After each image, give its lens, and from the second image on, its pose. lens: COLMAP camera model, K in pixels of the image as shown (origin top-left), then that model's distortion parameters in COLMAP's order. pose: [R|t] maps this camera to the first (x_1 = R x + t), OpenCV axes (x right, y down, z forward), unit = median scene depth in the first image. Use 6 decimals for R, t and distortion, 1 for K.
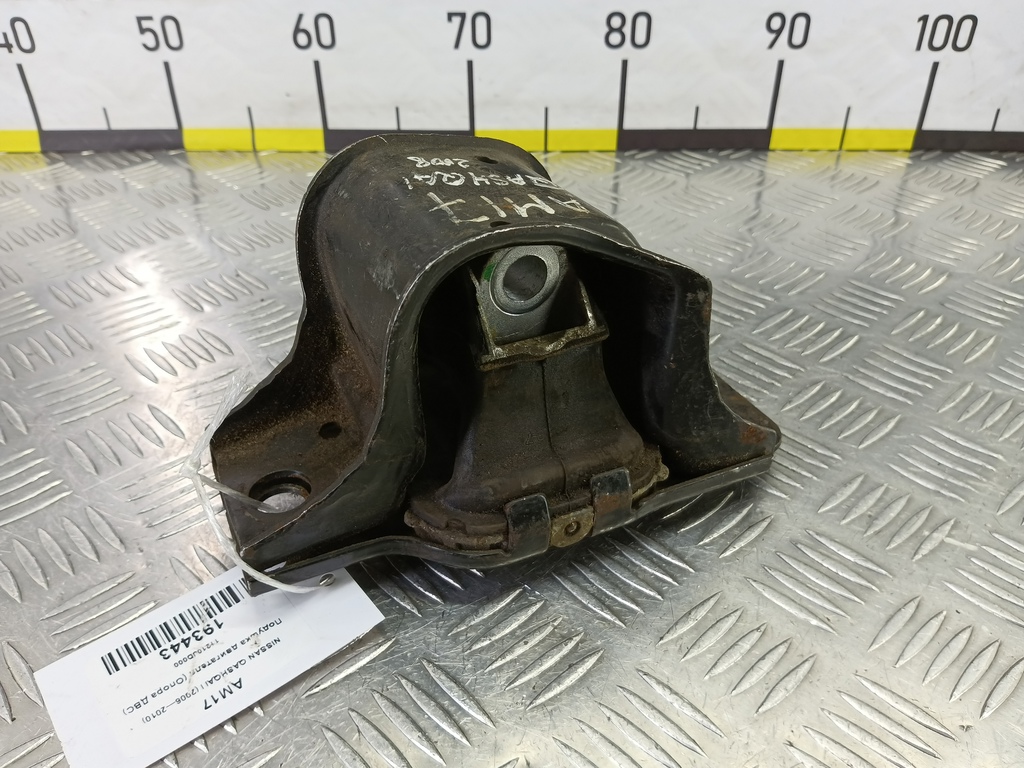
lens RADIAL K [[796.3, 0, 503.2], [0, 796.3, 361.0], [0, 0, 1]] dist [-0.021352, -0.054859]
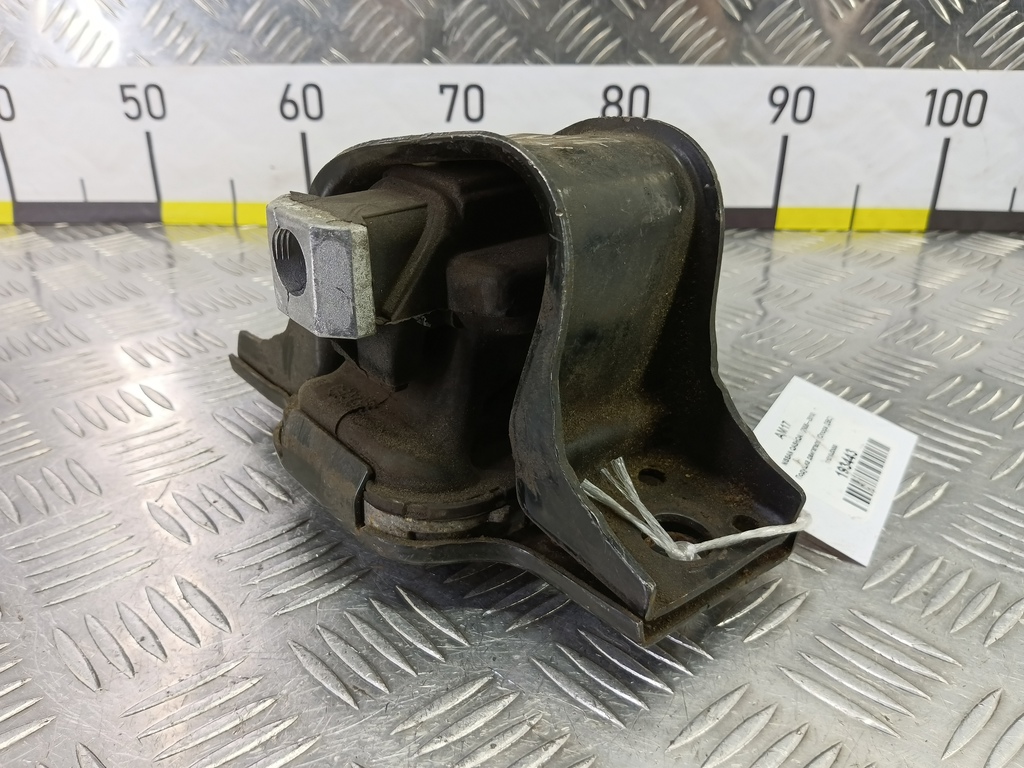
lens RADIAL K [[796.3, 0, 504.3], [0, 796.3, 372.5], [0, 0, 1]] dist [-0.021352, -0.054859]
pose [[0.999919, 0.012270, -0.003375, 0.025461], [-0.012633, 0.989050, -0.147040, 0.077027], [0.001533, 0.147071, 0.989125, 0.136730]]
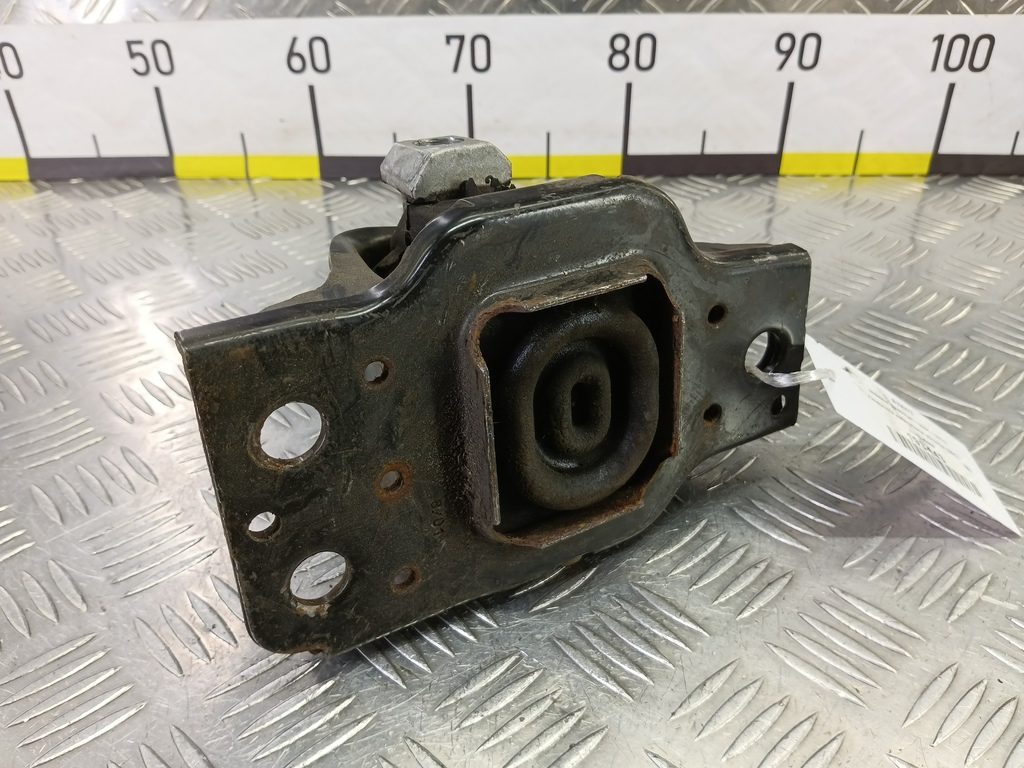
lens RADIAL K [[796.3, 0, 502.3], [0, 796.3, 367.5], [0, 0, 1]] dist [-0.021352, -0.054859]
pose [[0.999961, -0.001728, -0.008694, 0.010100], [0.001505, 0.999673, -0.025537, -0.013658], [0.008735, 0.025523, 0.999636, 0.063720]]
